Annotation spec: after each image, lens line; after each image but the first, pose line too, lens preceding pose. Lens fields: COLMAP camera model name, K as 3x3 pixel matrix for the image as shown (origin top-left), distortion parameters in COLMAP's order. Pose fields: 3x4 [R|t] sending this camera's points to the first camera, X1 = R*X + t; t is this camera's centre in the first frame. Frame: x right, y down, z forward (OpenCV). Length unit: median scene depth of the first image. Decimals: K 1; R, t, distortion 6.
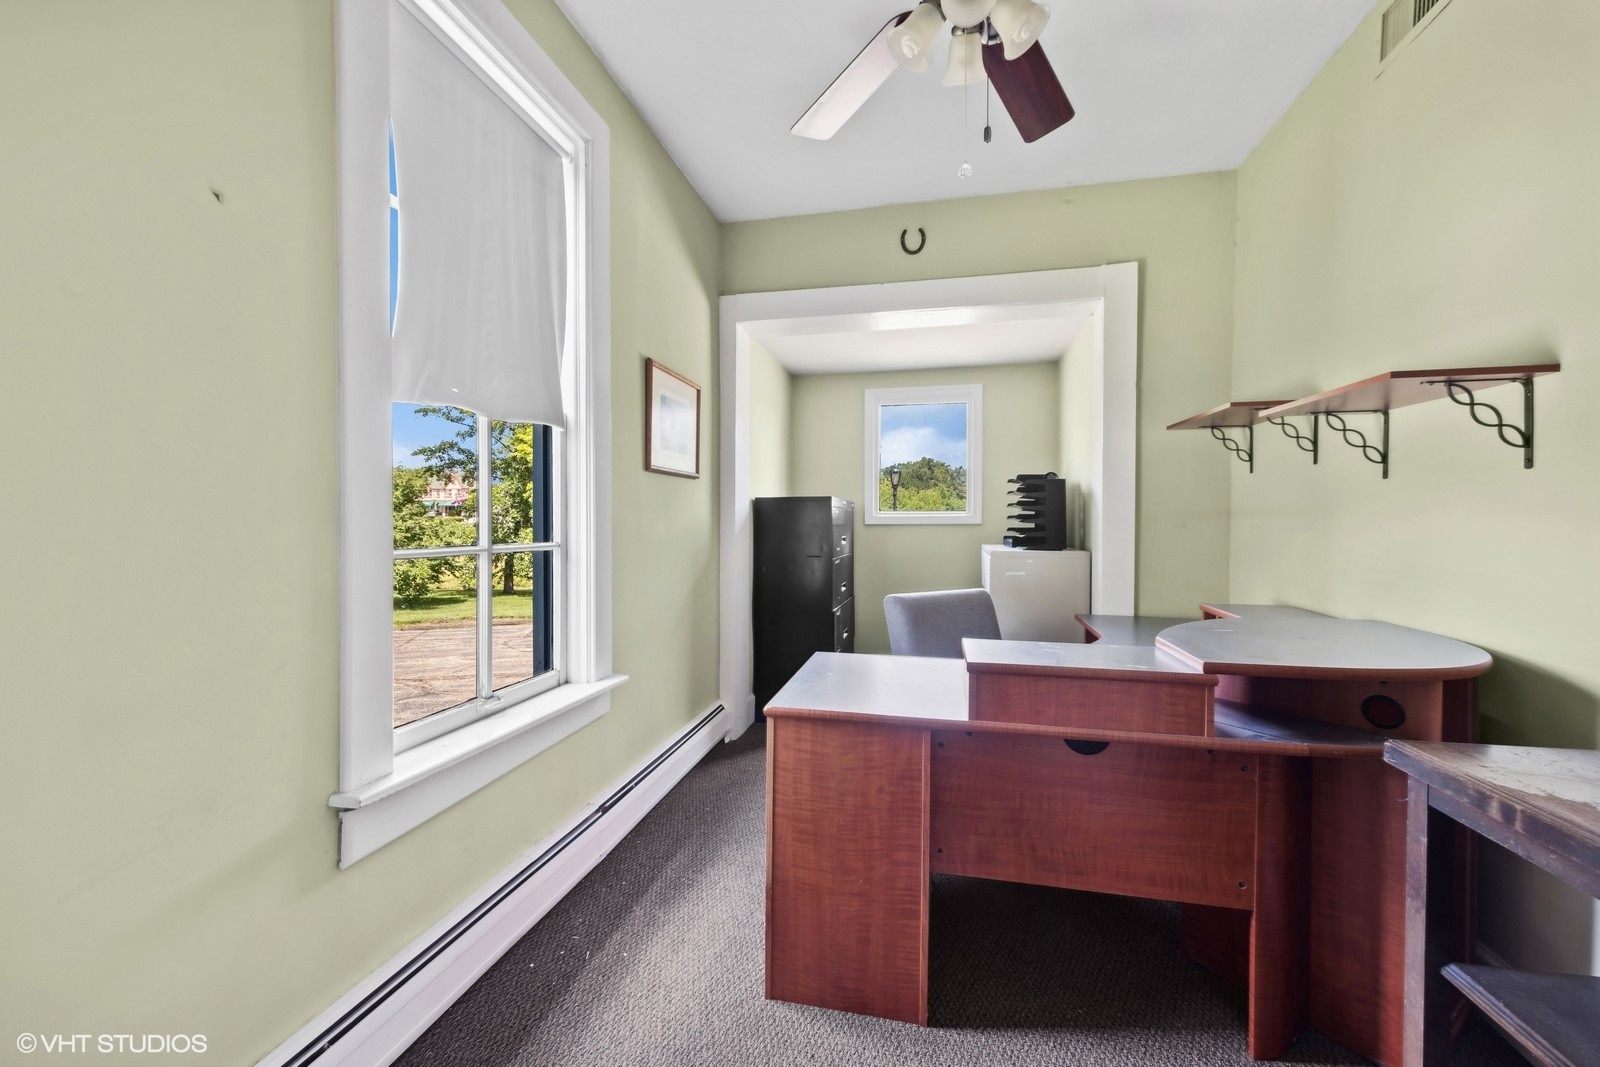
lens RADIAL K [[653.4, 0, 799.7], [0, 653.4, 537.6], [0, 0, 1]] dist [0.002793, -0.000217]
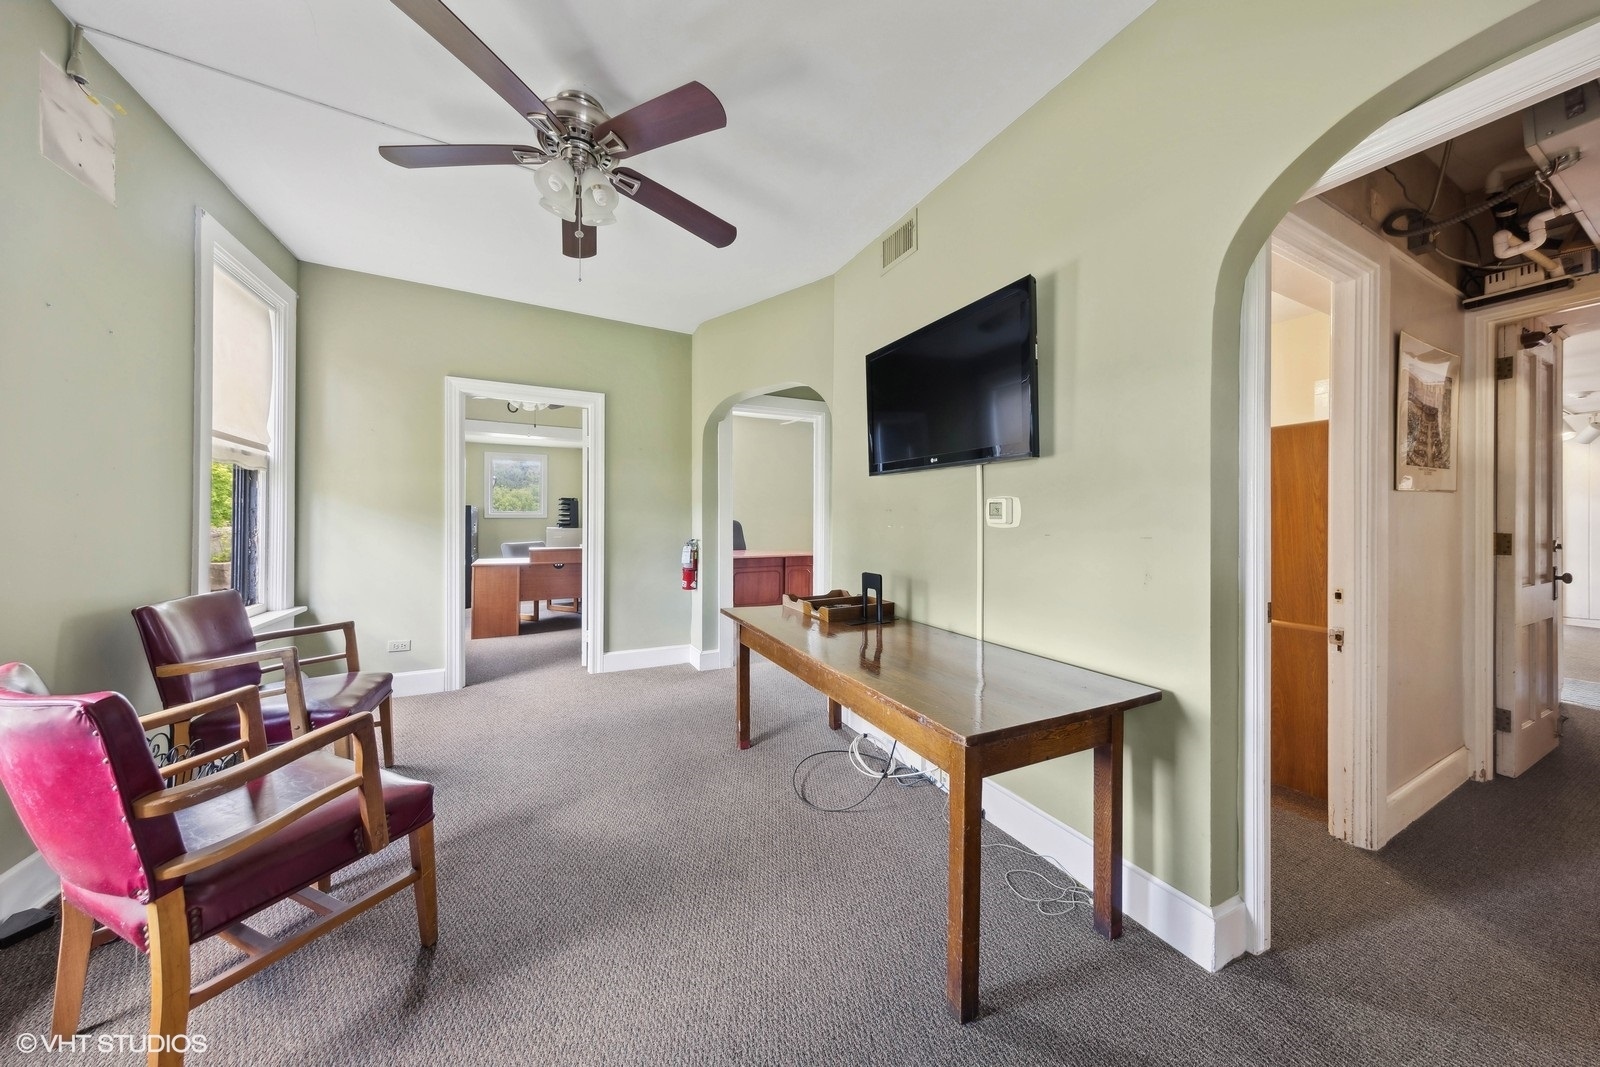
lens RADIAL K [[514.7, 0, 804.3], [0, 514.7, 530.8], [0, 0, 1]] dist [0.001331, 0.000003]
pose [[0.766358, 0.003841, 0.642402, -0.194634], [-0.003734, 0.999992, -0.001524, 0.025229], [-0.642403, -0.001231, 0.766366, -1.005972]]
